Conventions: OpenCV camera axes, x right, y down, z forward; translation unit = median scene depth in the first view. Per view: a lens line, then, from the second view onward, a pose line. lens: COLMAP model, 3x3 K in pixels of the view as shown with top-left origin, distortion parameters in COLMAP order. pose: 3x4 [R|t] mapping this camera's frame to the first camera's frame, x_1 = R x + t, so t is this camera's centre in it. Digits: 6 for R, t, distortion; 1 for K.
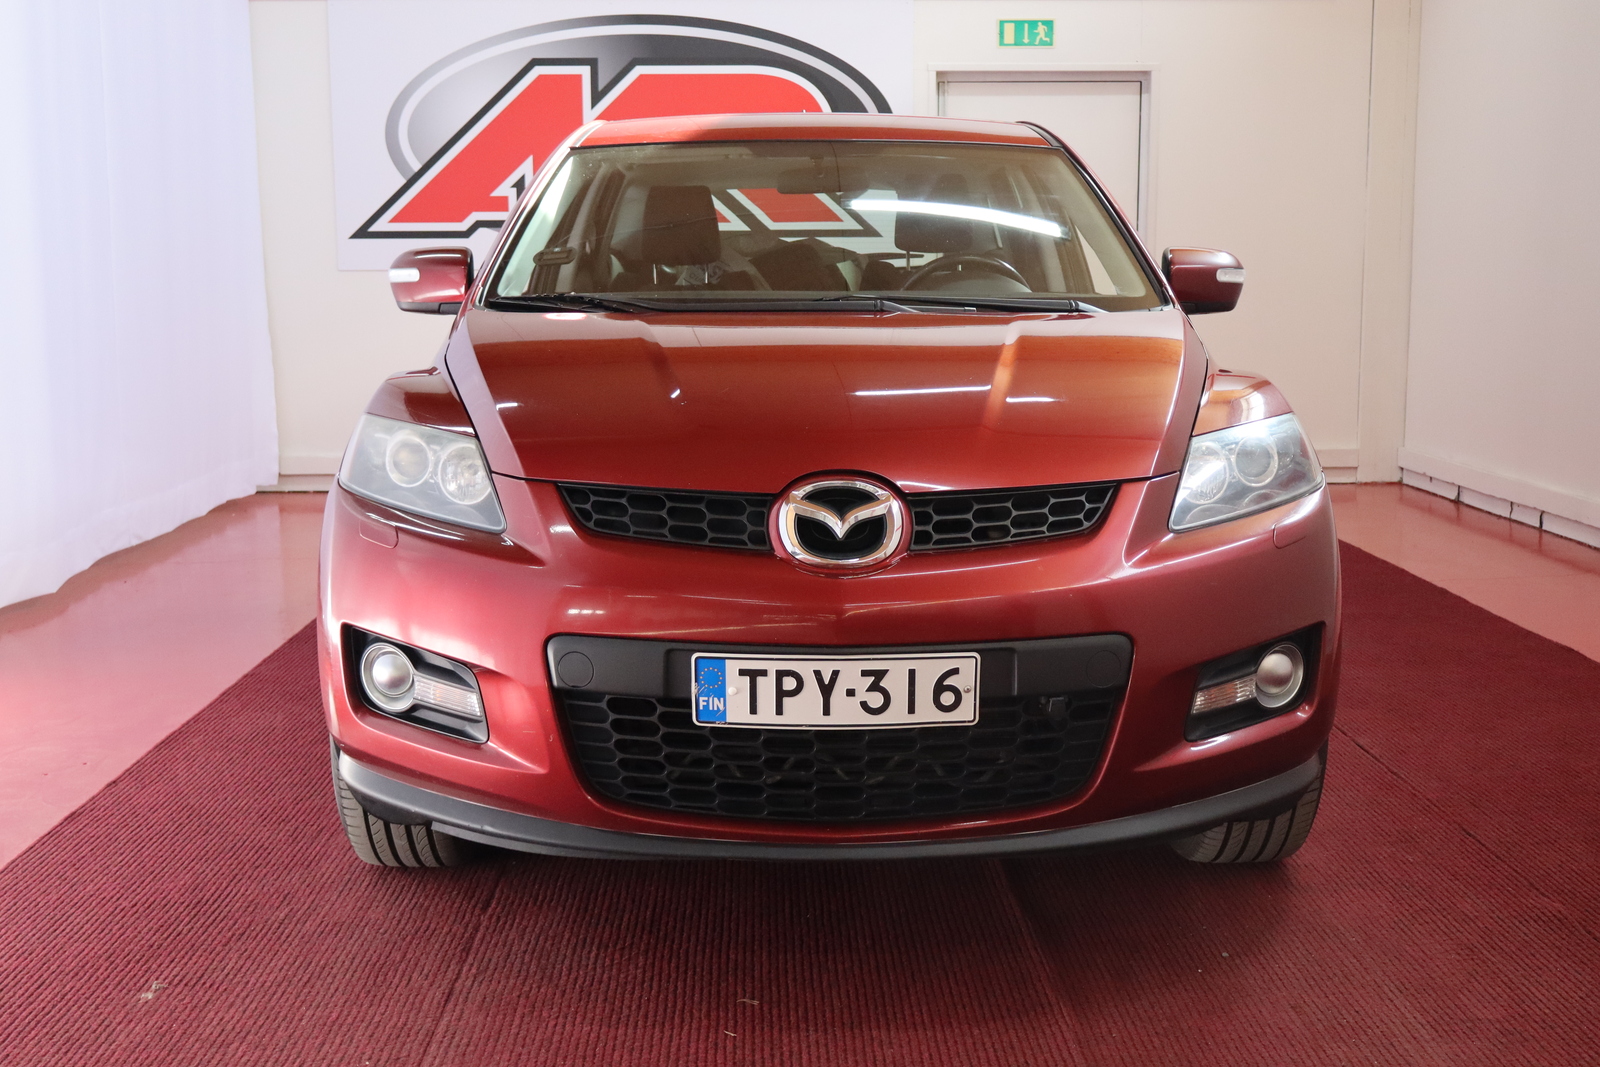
lens RADIAL K [[1892.4, 0, 800.0], [0, 1892.4, 533.5], [0, 0, 1]] dist [0.016504, -0.033166]
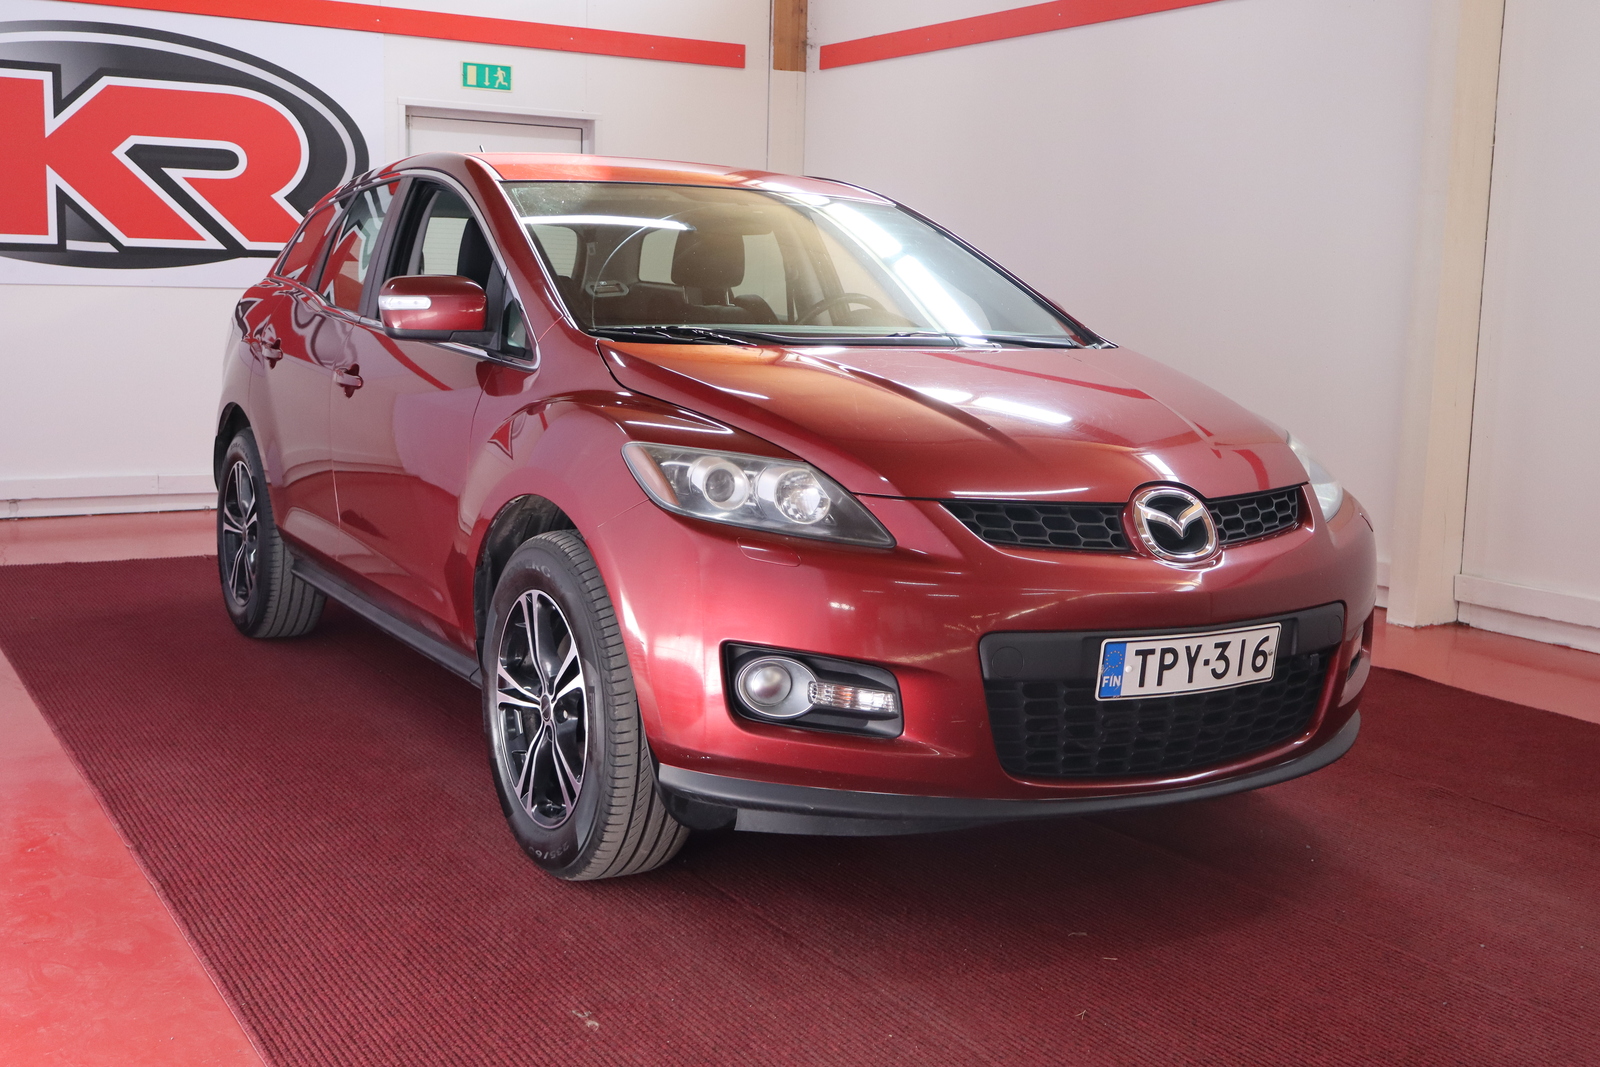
lens RADIAL K [[1778.3, 0, 800.1], [0, 1778.3, 500.6], [0, 0, 1]] dist [0.004976, -0.004361]
pose [[0.867074, -0.034544, 0.496980, -0.765178], [0.044058, 0.999001, -0.007429, -0.023585], [-0.496227, 0.028338, 0.867730, 0.126072]]
